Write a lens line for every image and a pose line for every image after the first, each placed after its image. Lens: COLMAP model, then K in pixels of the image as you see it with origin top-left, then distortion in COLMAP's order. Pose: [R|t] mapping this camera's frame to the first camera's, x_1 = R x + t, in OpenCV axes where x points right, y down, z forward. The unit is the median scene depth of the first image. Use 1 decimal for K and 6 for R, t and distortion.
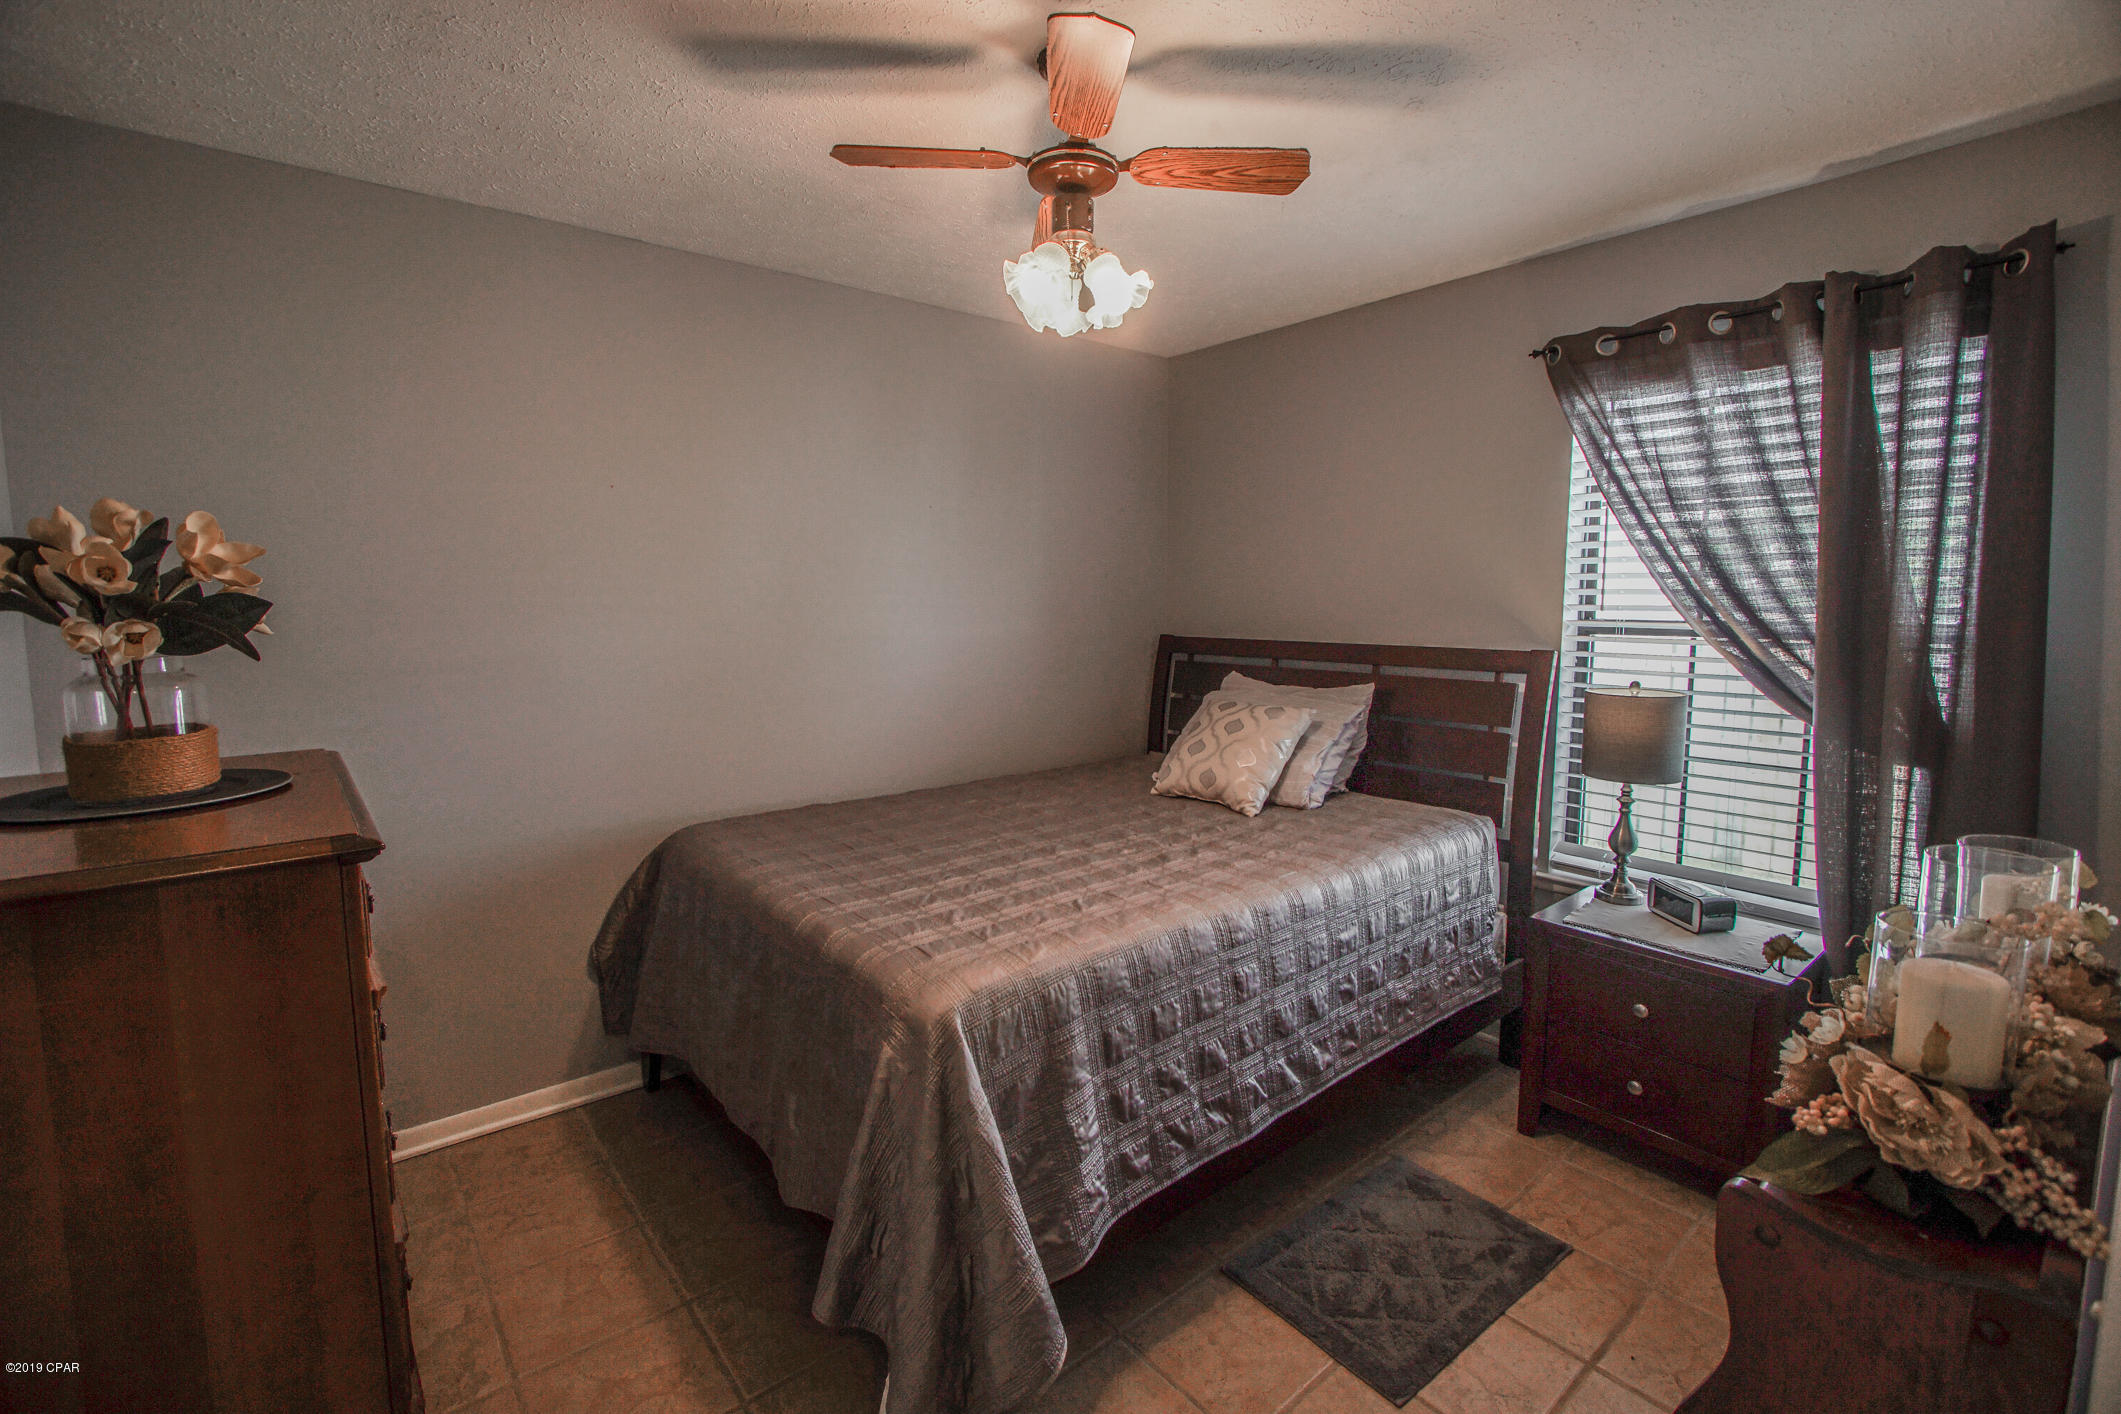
lens RADIAL K [[921.5, 0, 1050.4], [0, 921.5, 691.2], [0, 0, 1]] dist [-0.024181, 0.000000]
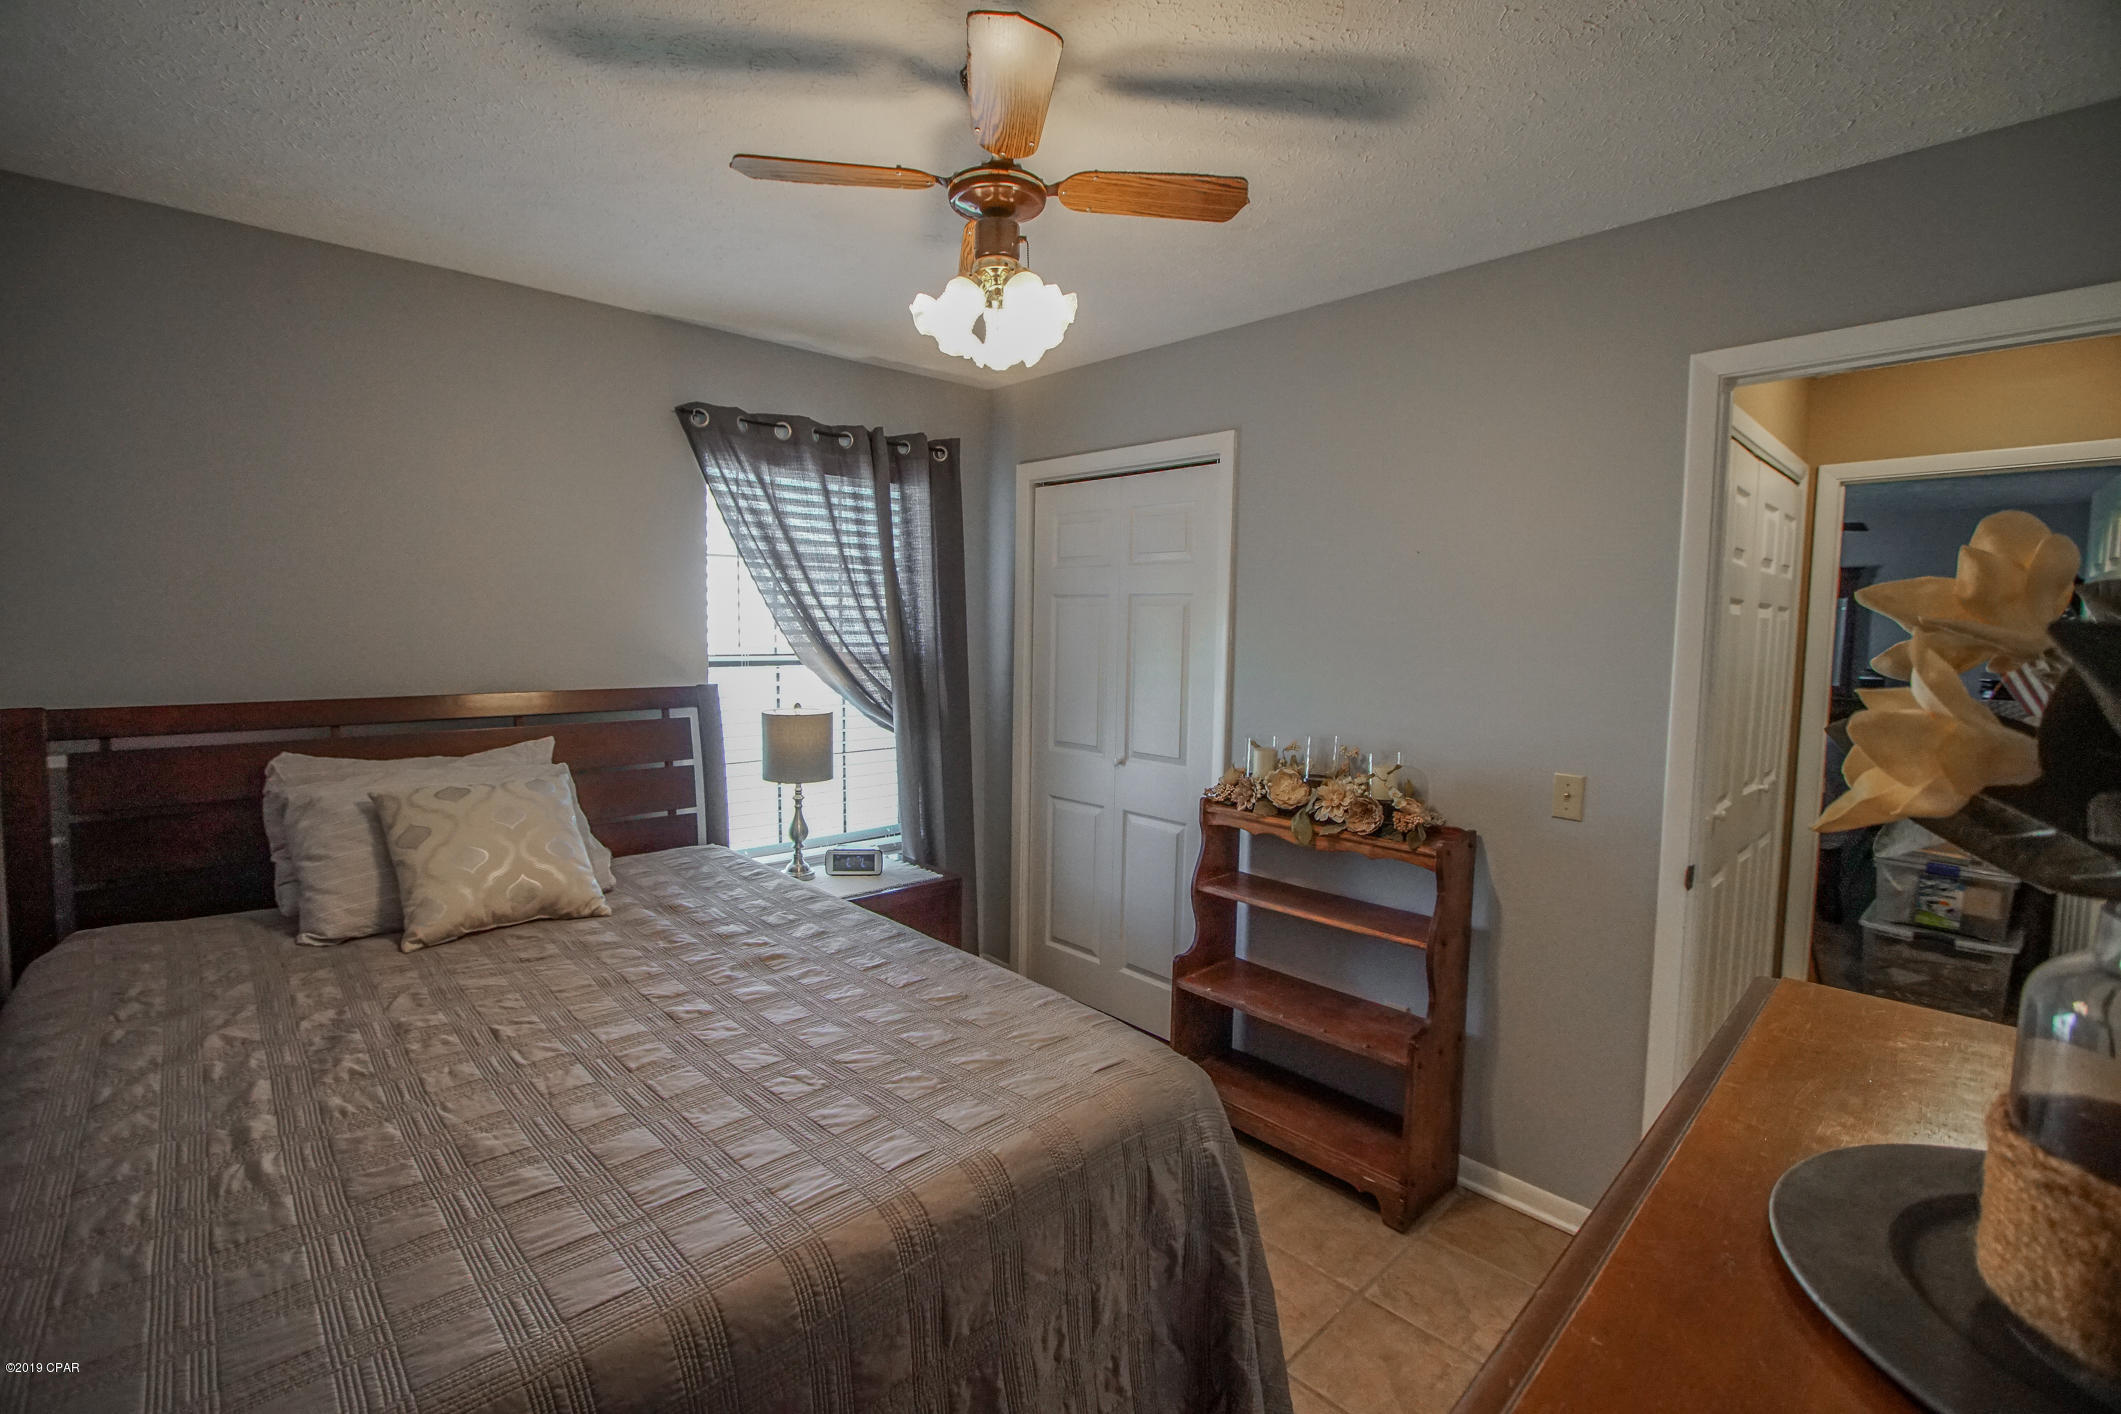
lens RADIAL K [[921.5, 0, 1050.4], [0, 921.5, 691.2], [0, 0, 1]] dist [-0.024181, 0.000000]
pose [[-0.079026, -0.058904, 0.995131, -0.643642], [0.097015, 0.993060, 0.066486, -0.075850], [-0.992141, 0.101797, -0.072763, 0.735819]]
